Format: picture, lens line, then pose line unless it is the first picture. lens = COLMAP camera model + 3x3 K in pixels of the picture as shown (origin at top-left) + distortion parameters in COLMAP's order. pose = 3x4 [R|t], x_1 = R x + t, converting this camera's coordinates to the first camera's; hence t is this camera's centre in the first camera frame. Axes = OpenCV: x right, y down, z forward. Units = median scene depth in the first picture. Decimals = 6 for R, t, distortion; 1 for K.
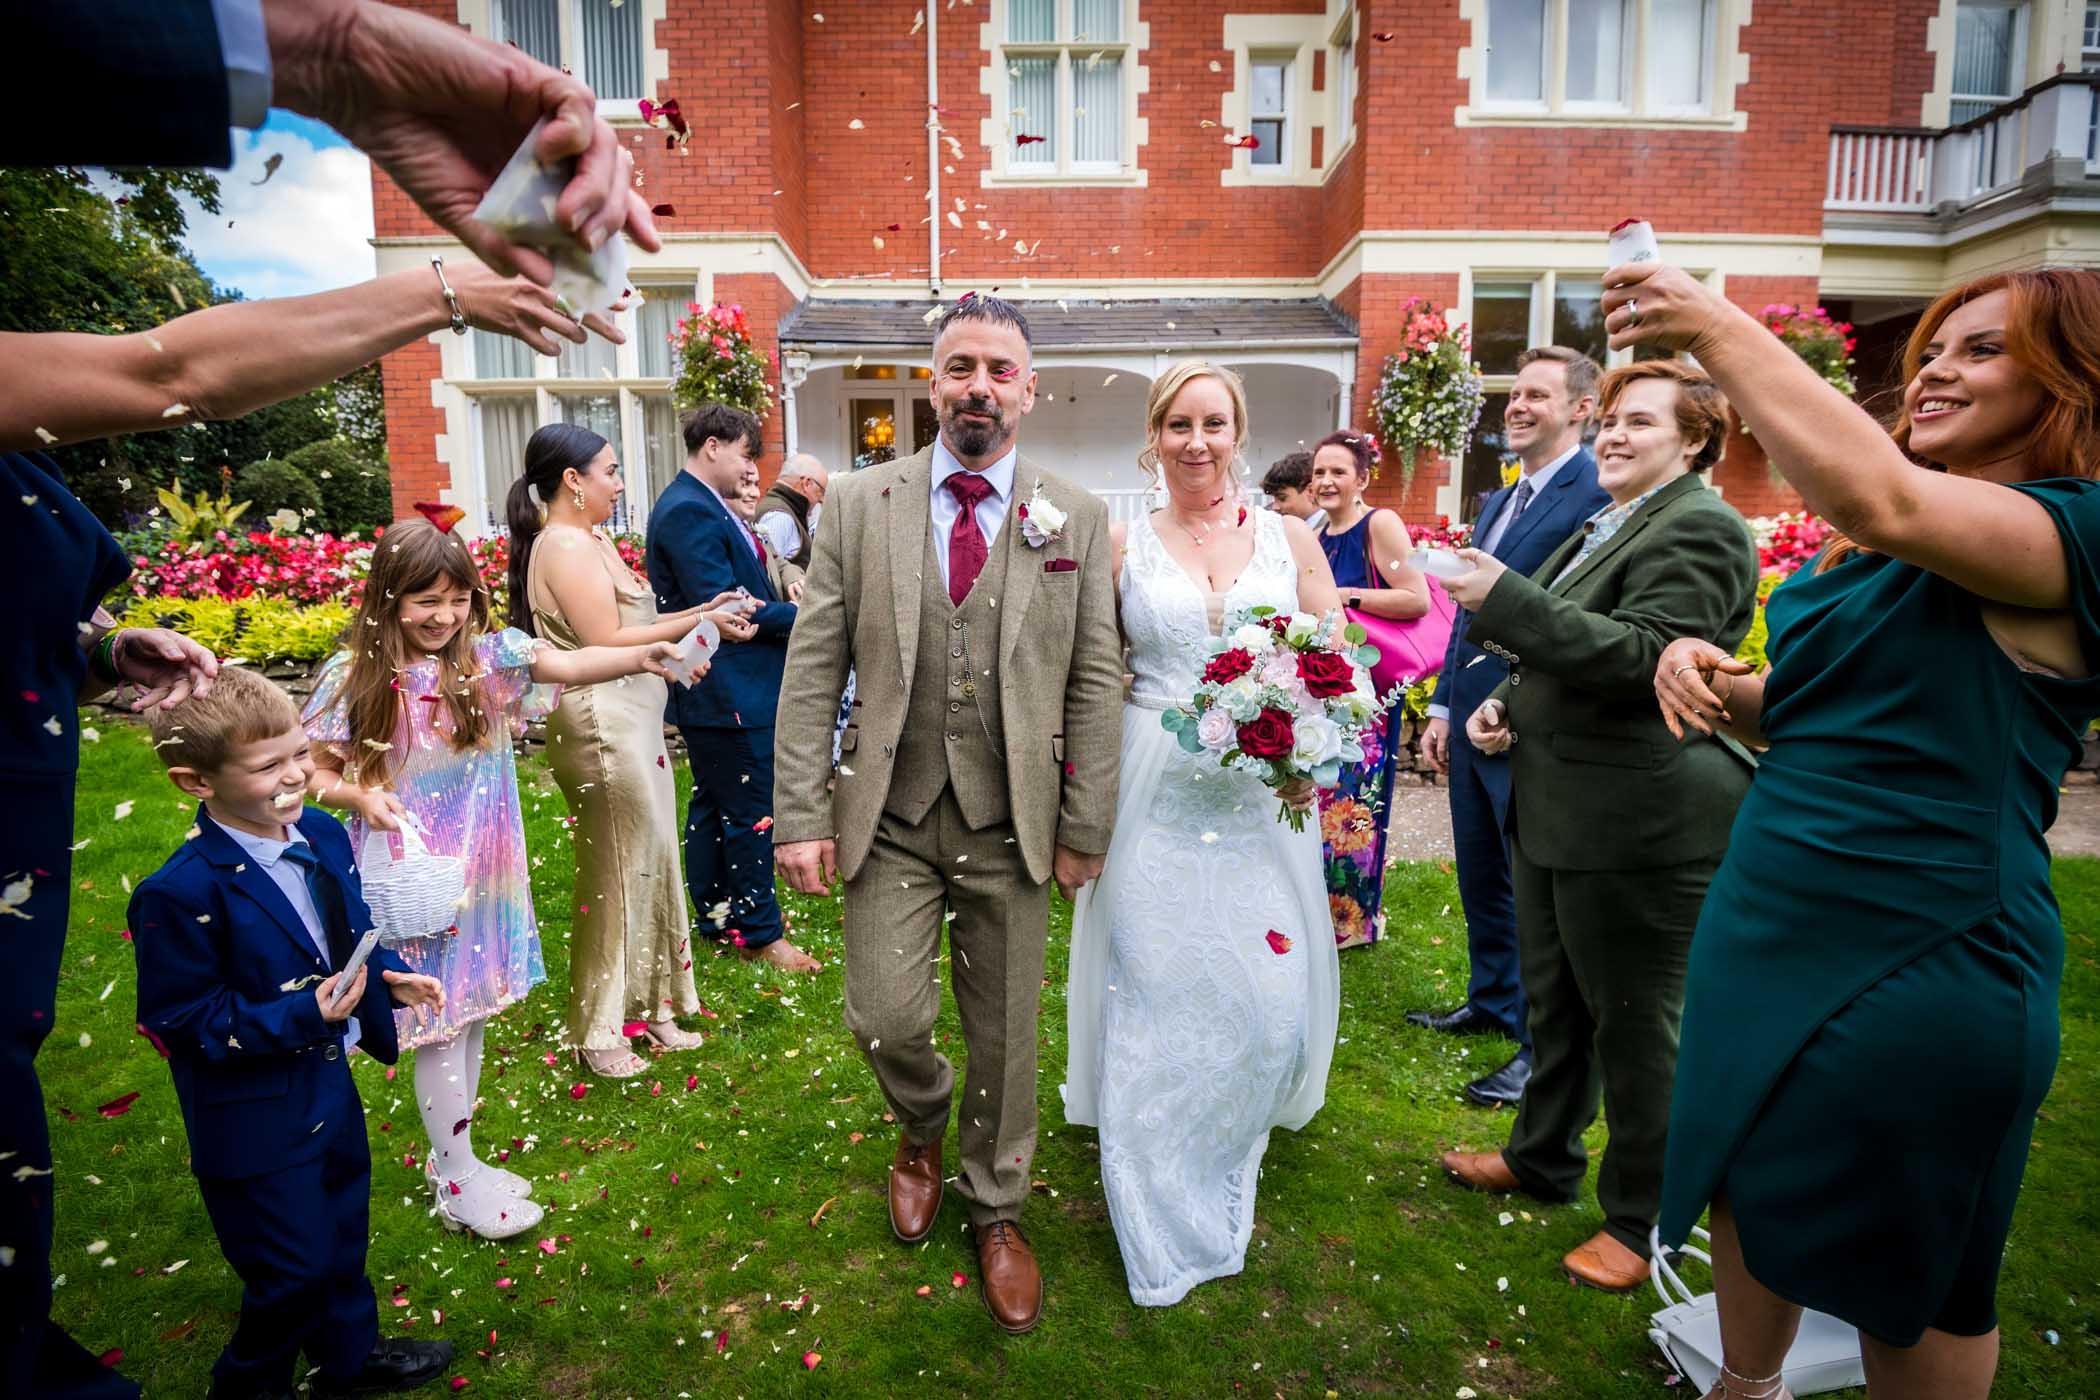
lens RADIAL K [[1446.0, 0, 1021.7], [0, 1446.0, 701.6], [0, 0, 1]] dist [0.055578, -0.026608]
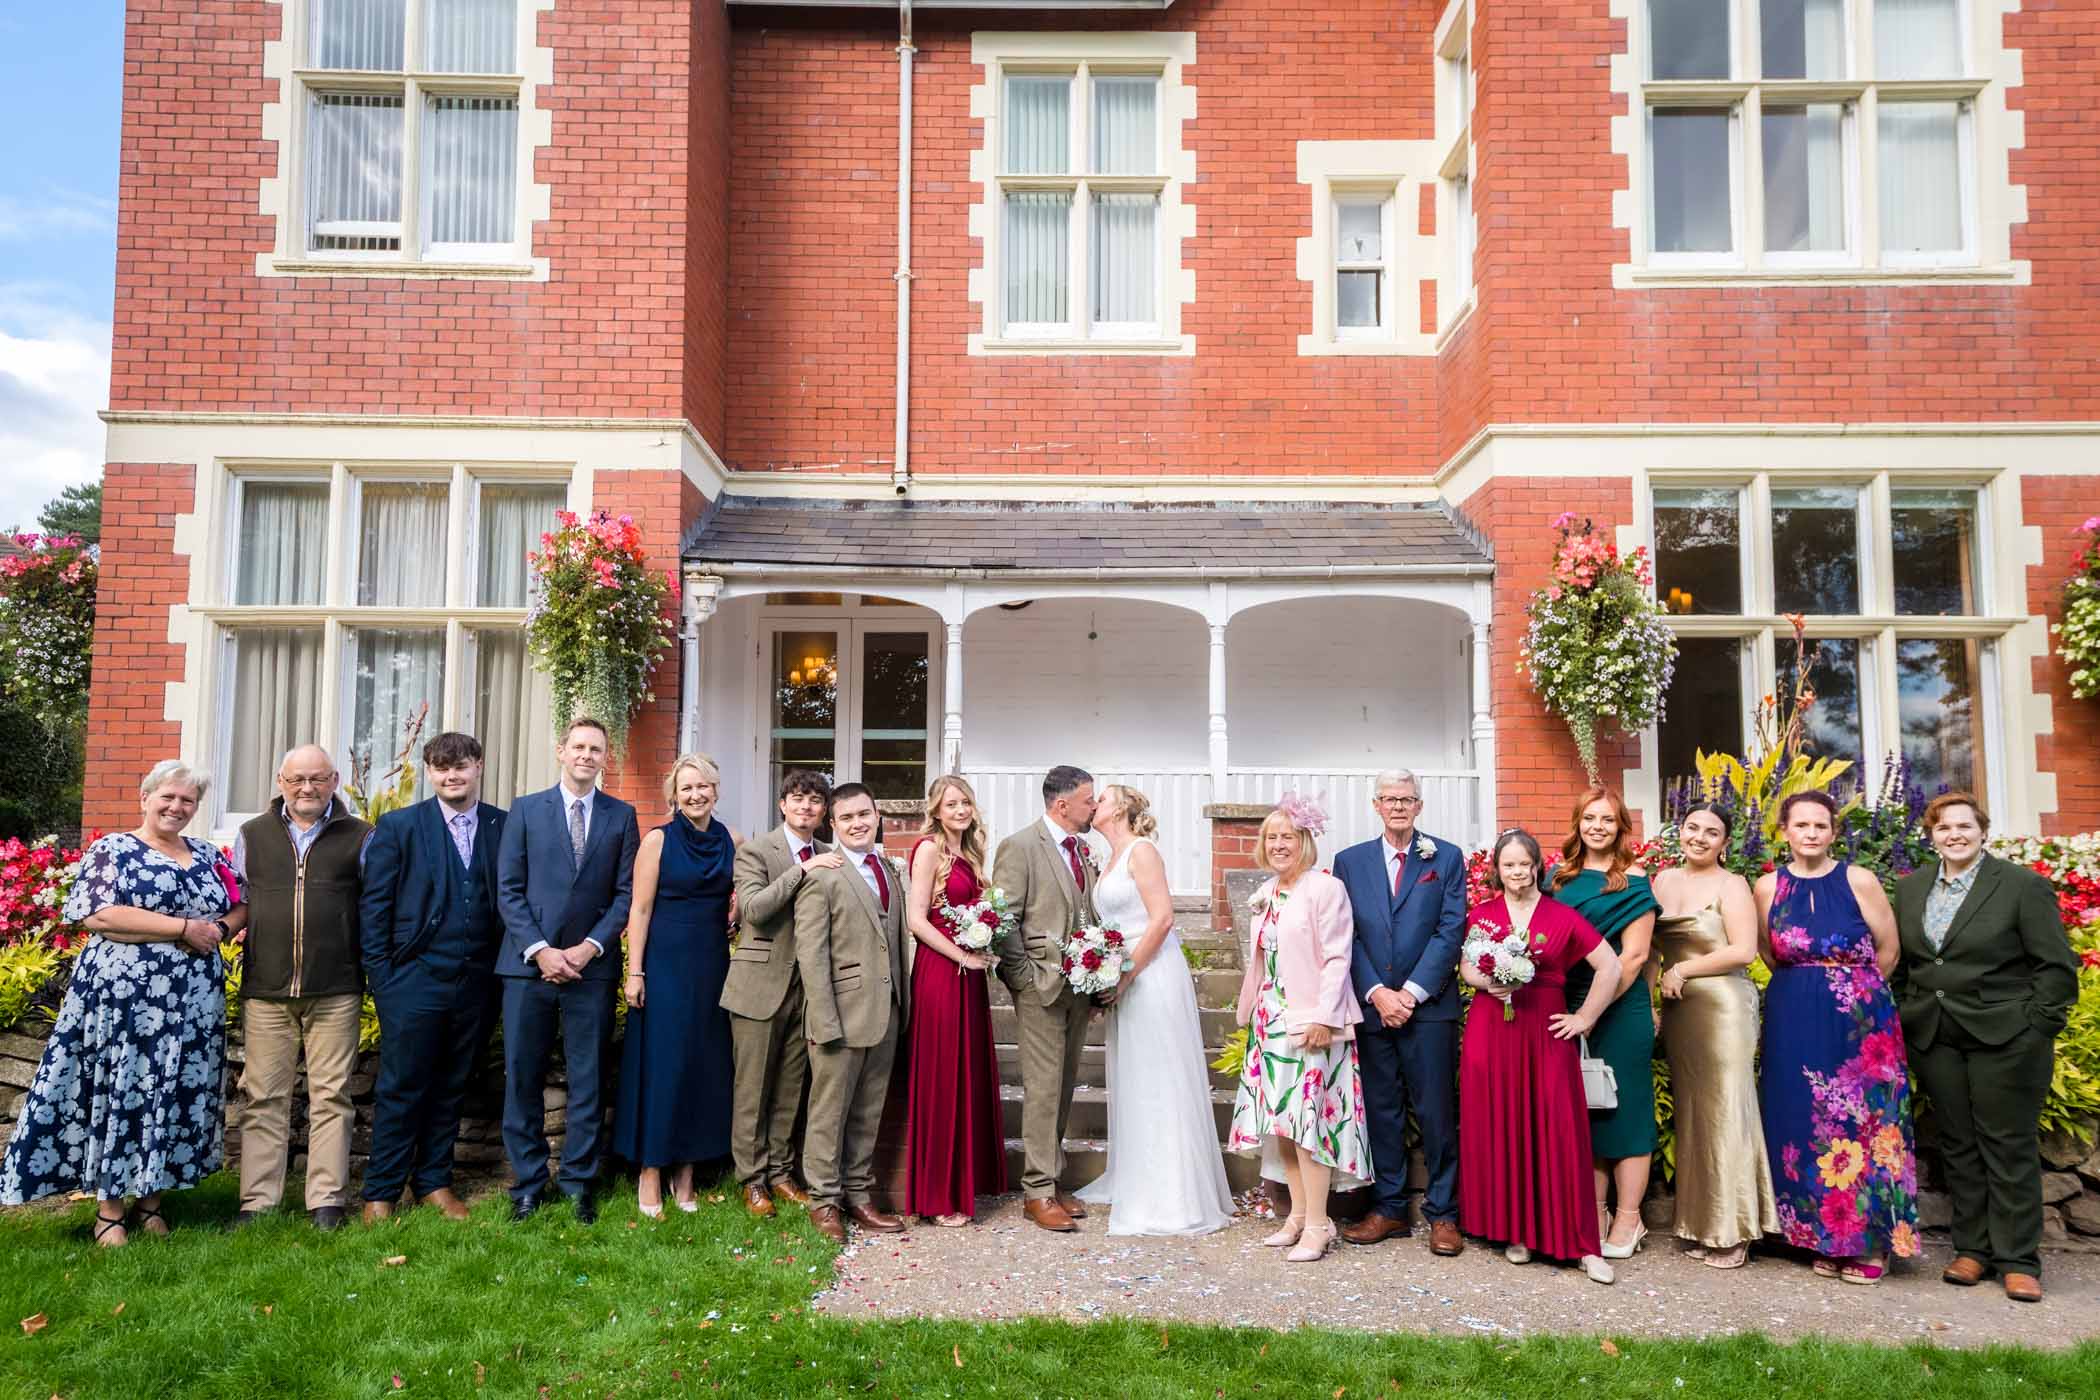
lens RADIAL K [[1612.8, 0, 1040.5], [0, 1612.8, 718.0], [0, 0, 1]] dist [0.086742, -0.004126]
pose [[0.999944, 0.009956, 0.003626, 0.007431], [-0.008802, 0.971013, -0.238865, 0.016258], [-0.005899, 0.238820, 0.971046, 0.254056]]
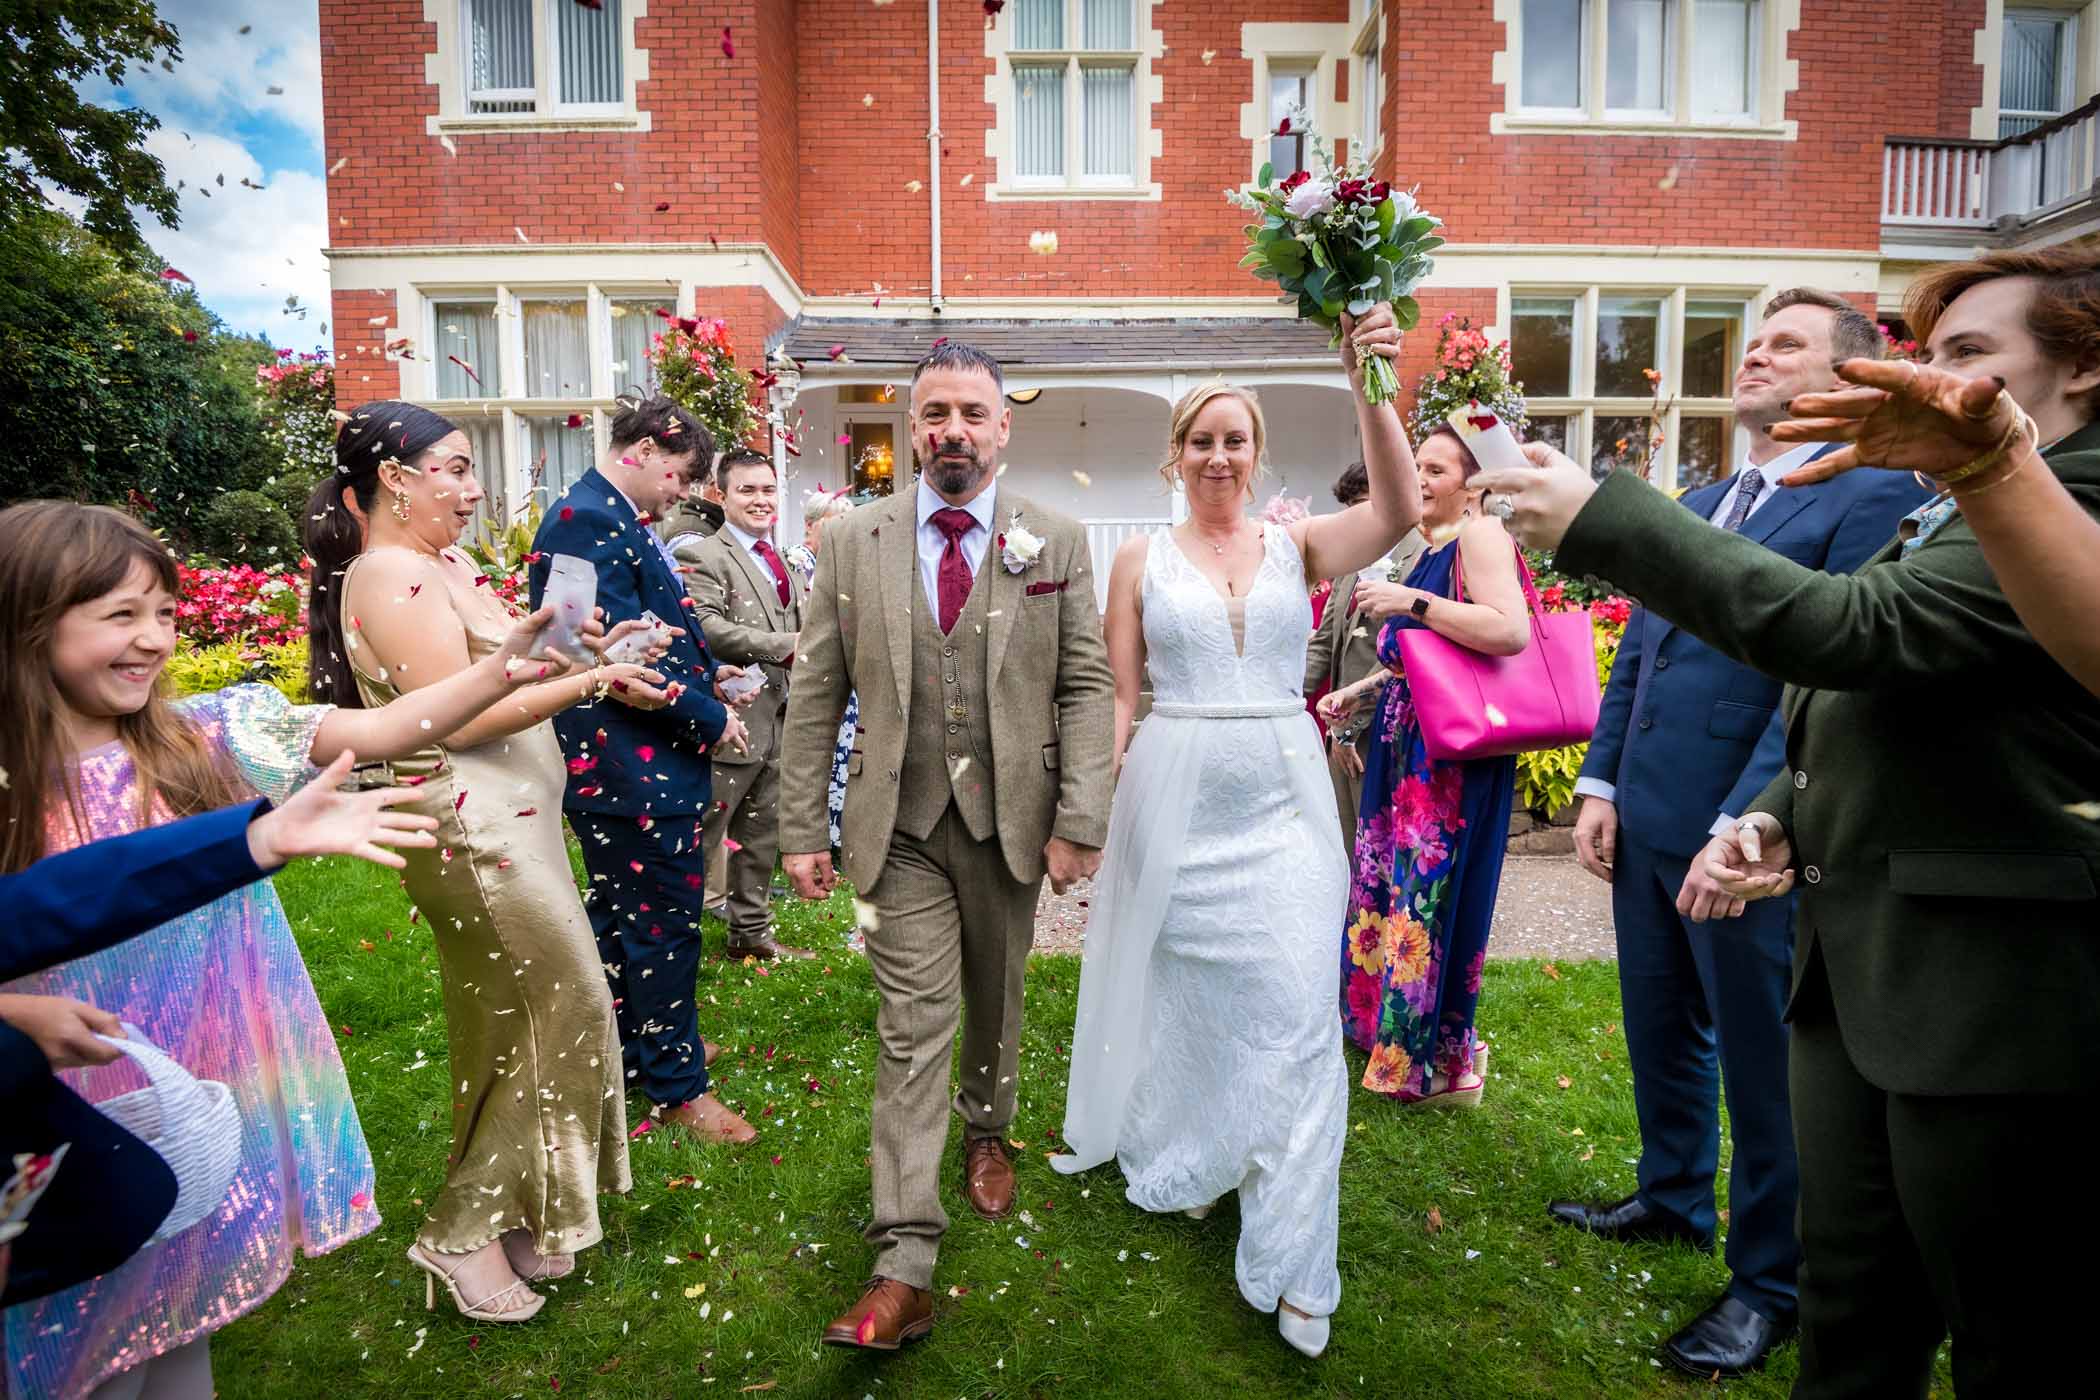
lens RADIAL K [[2153.3, 0, 1050.0], [0, 2153.3, 700.0], [0, 0, 1]] dist [0.178470, 0.006132]
pose [[0.999916, -0.000965, 0.012947, -0.004713], [0.001546, 0.998991, -0.044881, 0.032390], [-0.012890, 0.044897, 0.998908, -0.388288]]
